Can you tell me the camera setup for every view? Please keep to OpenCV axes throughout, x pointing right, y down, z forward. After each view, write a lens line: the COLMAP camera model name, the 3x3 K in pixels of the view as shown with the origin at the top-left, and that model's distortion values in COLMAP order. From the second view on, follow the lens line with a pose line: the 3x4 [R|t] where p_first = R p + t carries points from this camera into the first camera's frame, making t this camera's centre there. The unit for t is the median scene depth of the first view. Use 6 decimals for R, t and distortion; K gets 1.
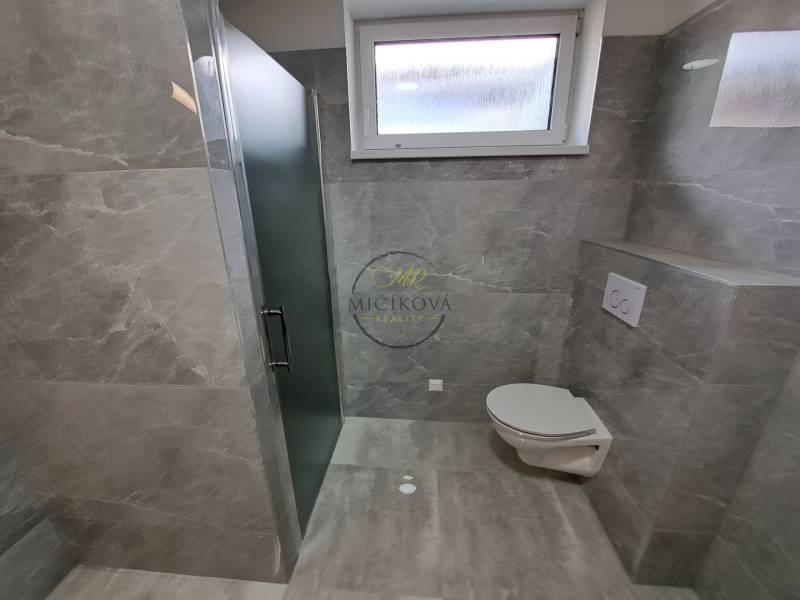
lens RADIAL K [[319.4, 0, 396.8], [0, 319.4, 304.0], [0, 0, 1]] dist [-0.016768, -0.000283]
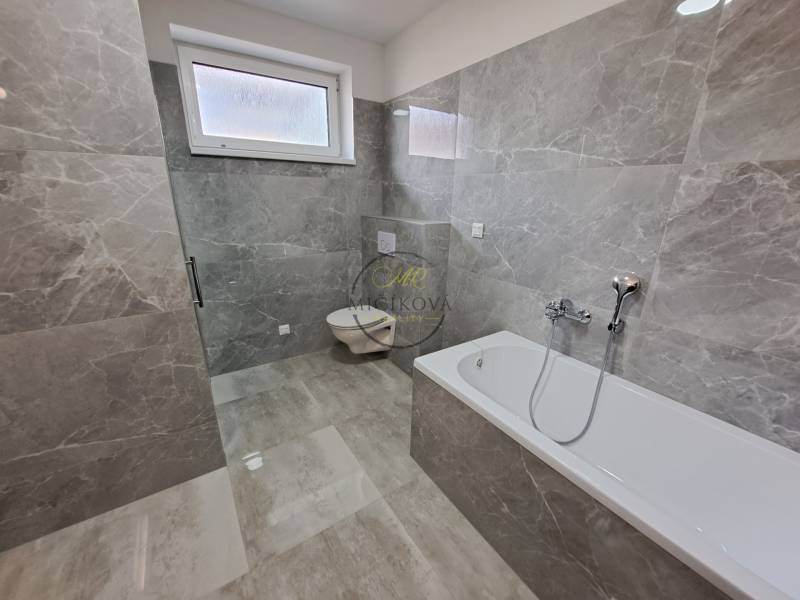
lens RADIAL K [[319.4, 0, 396.8], [0, 319.4, 304.0], [0, 0, 1]] dist [-0.016768, -0.000283]
pose [[0.787215, -0.173064, 0.591896, -0.395722], [0.173056, 0.983242, 0.057327, 0.219819], [-0.591899, 0.057302, 0.803973, -0.498760]]
